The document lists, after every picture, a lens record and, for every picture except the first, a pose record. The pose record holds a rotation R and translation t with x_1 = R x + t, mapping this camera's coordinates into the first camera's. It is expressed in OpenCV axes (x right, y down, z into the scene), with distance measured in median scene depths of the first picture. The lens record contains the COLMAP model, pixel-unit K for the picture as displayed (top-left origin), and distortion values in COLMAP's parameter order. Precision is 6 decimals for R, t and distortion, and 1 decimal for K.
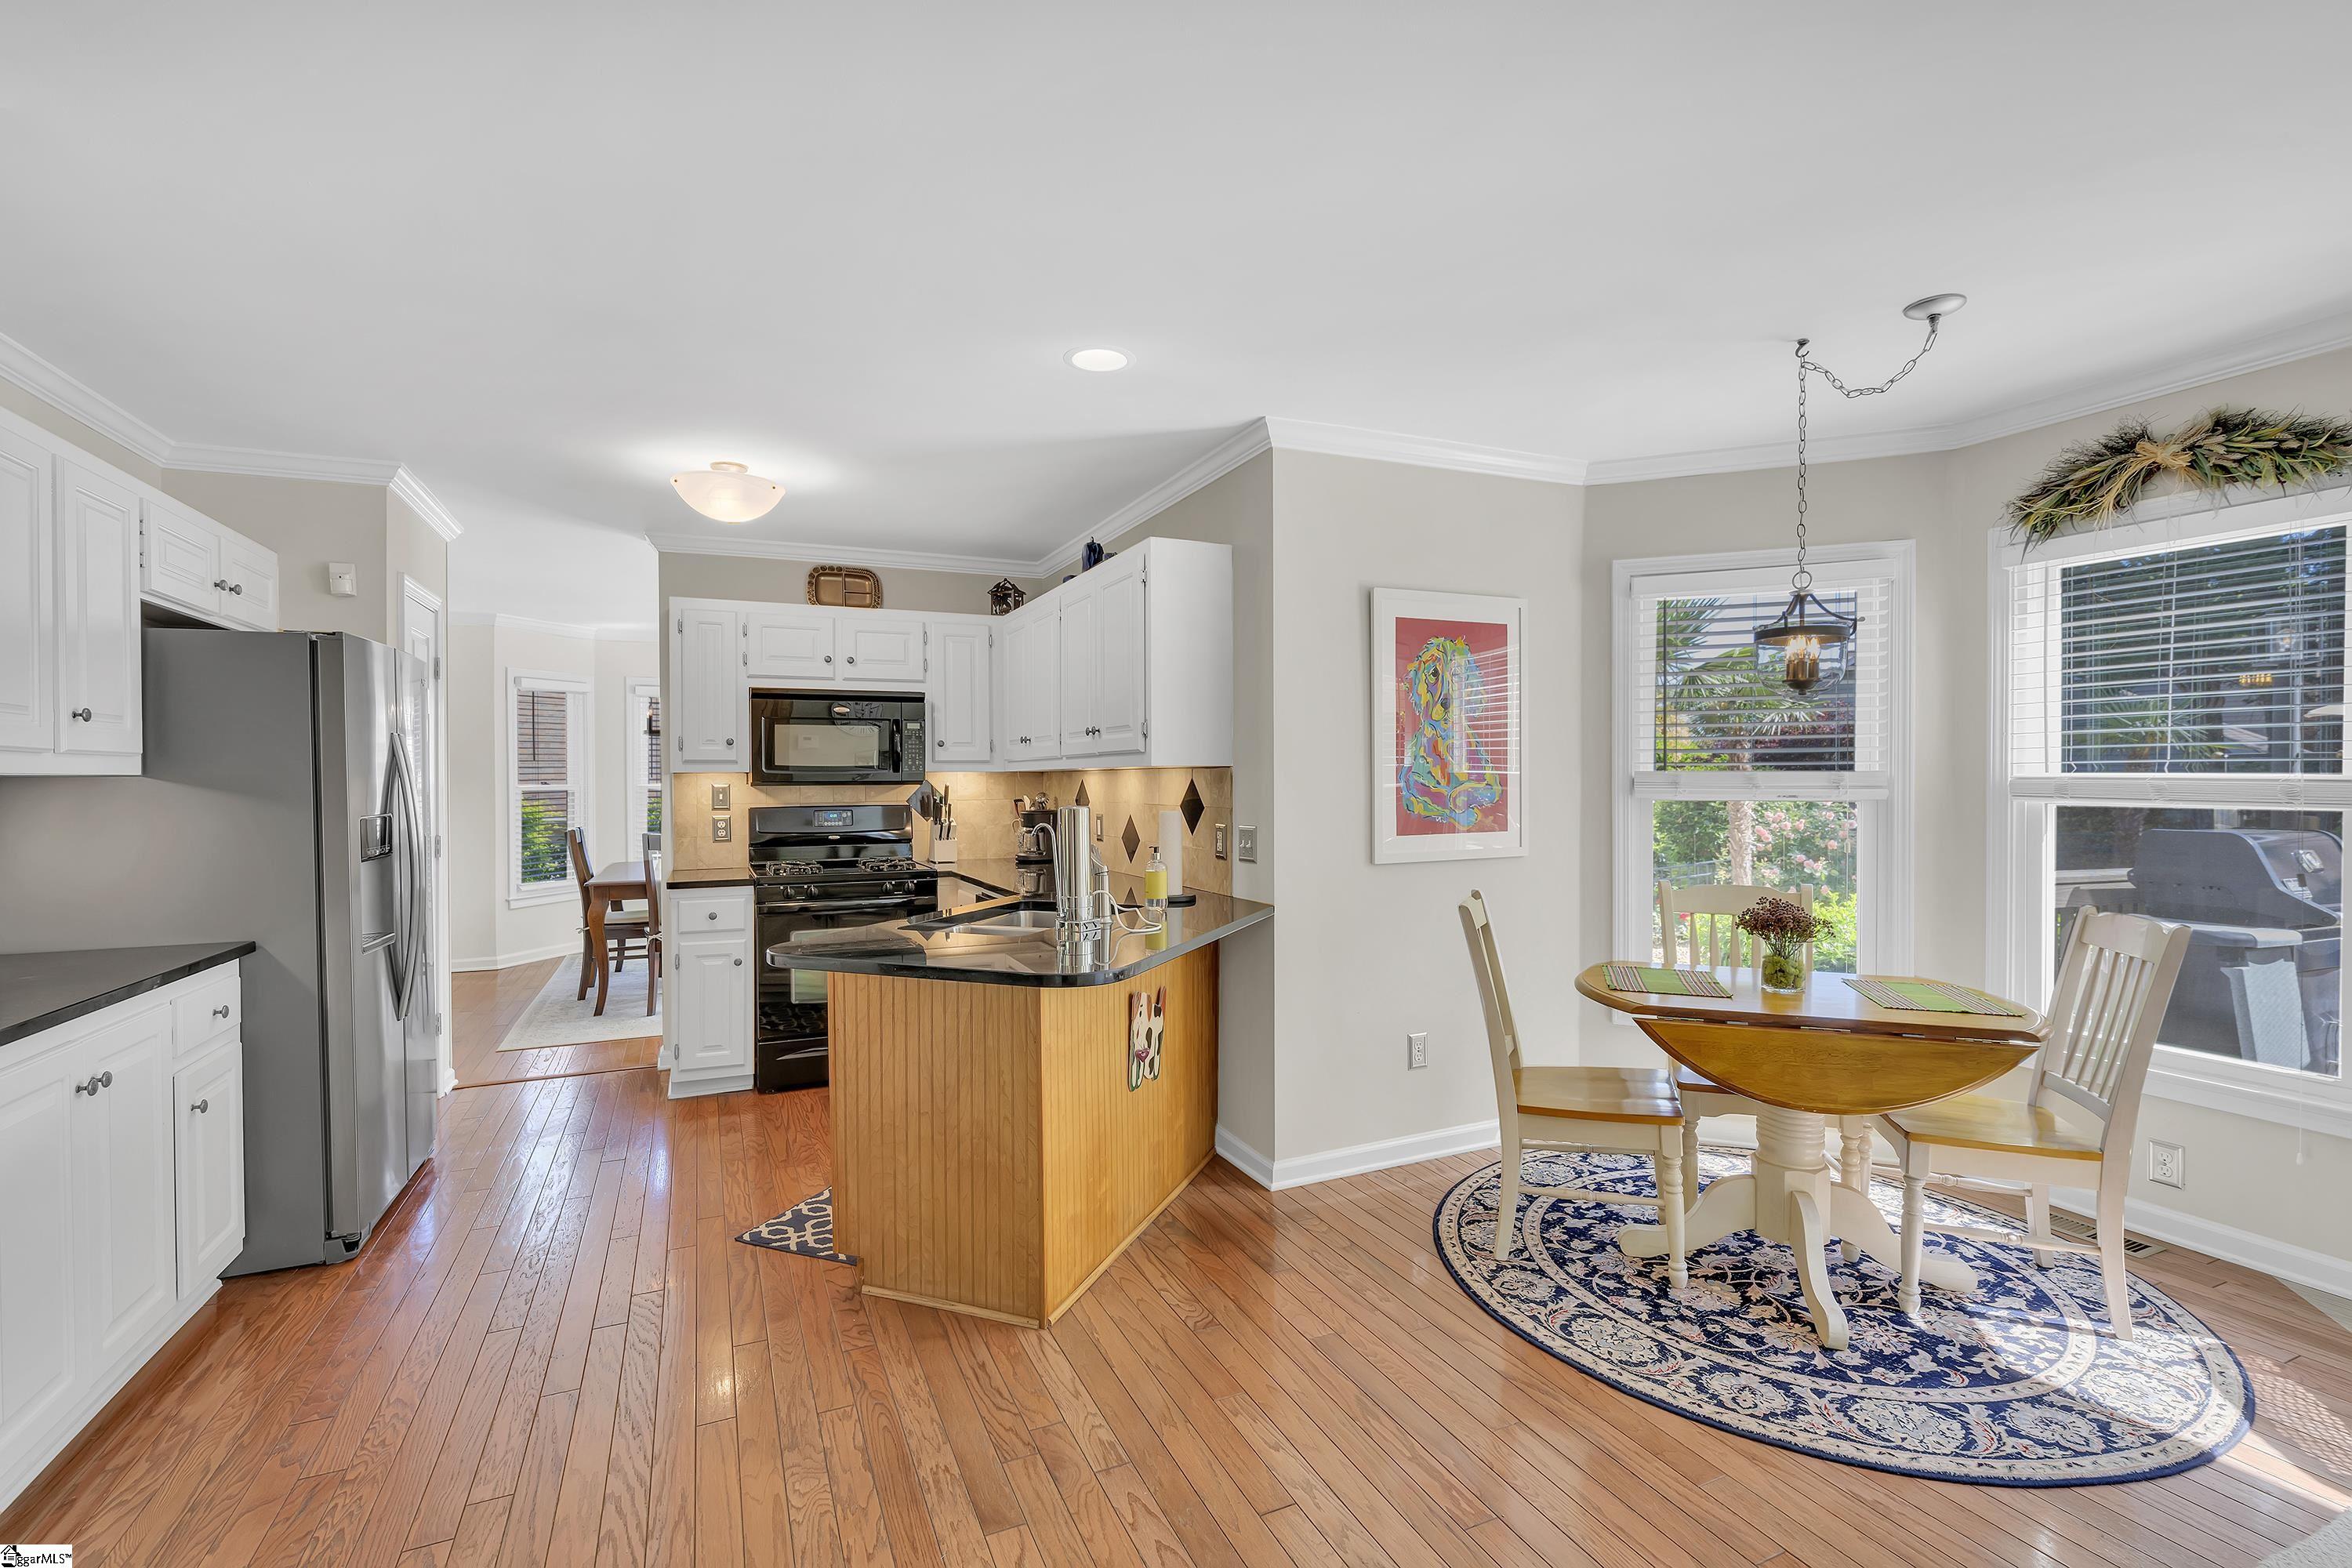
lens RADIAL K [[1062.5, 0, 1178.3], [0, 1062.5, 786.5], [0, 0, 1]] dist [0.003714, 0.000492]
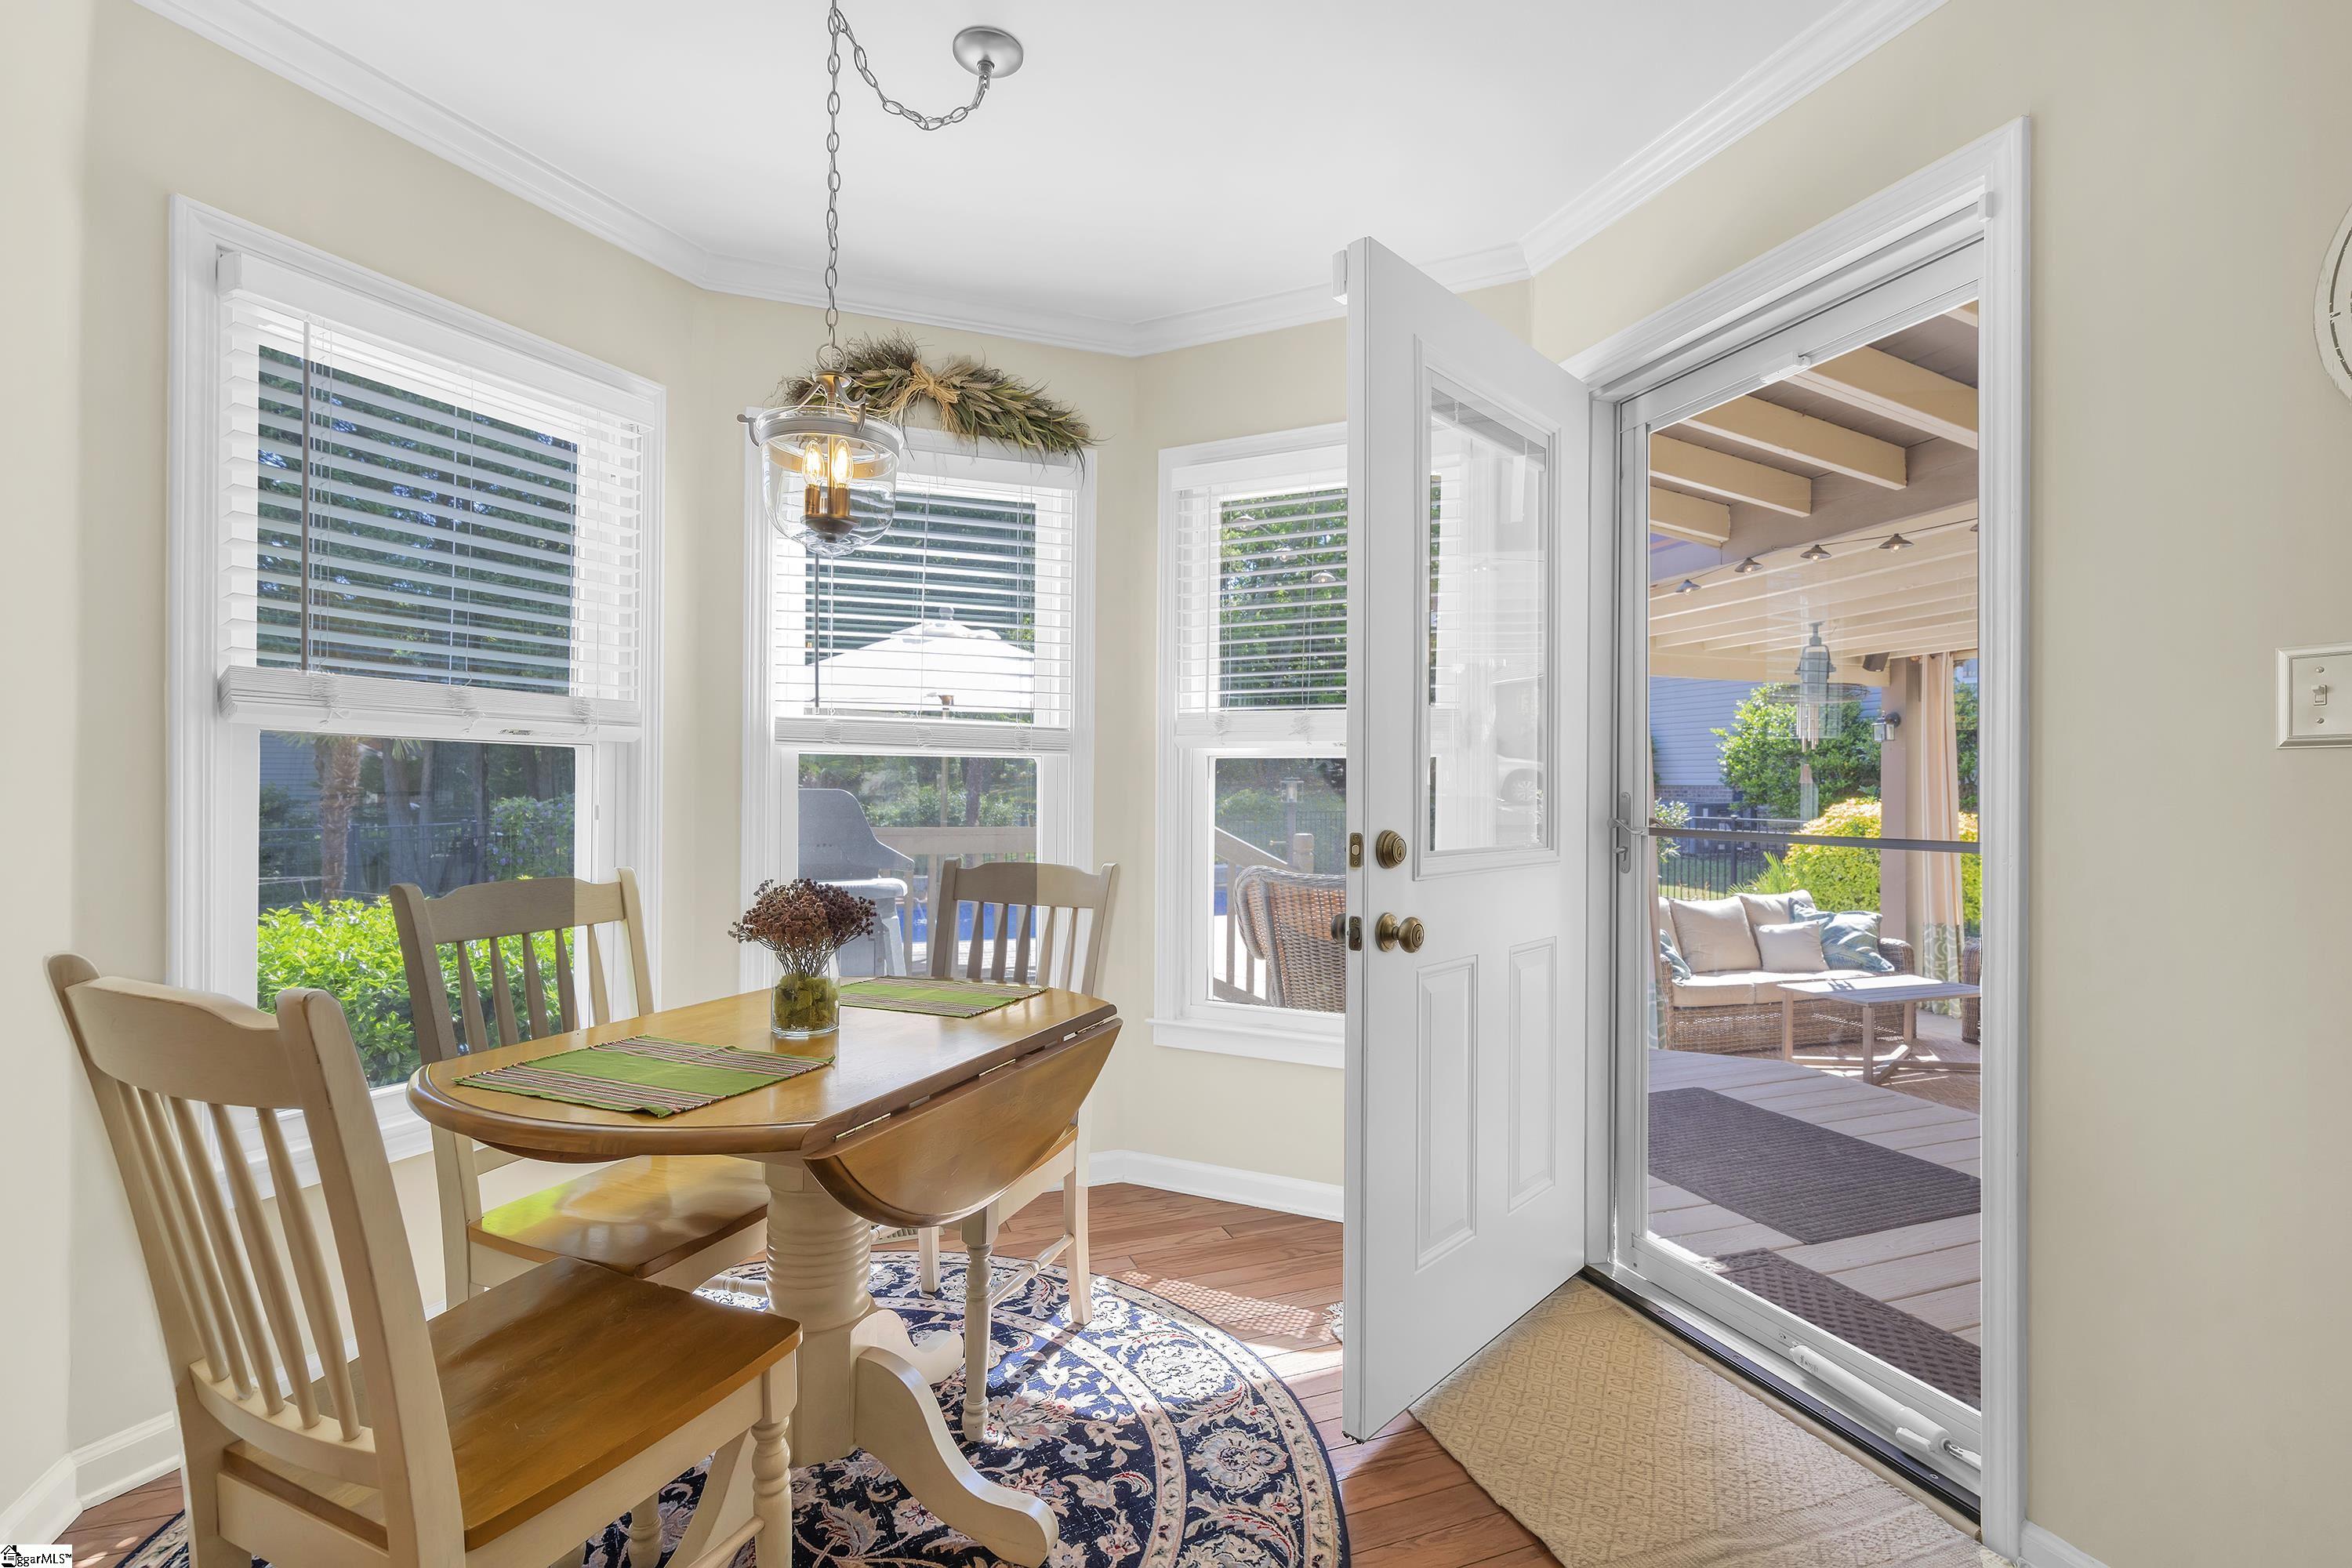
lens RADIAL K [[1062.5, 0, 1178.3], [0, 1062.5, 786.5], [0, 0, 1]] dist [0.003714, 0.000492]
pose [[0.054946, 0.010253, 0.998437, -0.015439], [-0.005221, 0.999937, -0.009981, 0.060907], [-0.998476, -0.004665, 0.054997, 0.755422]]
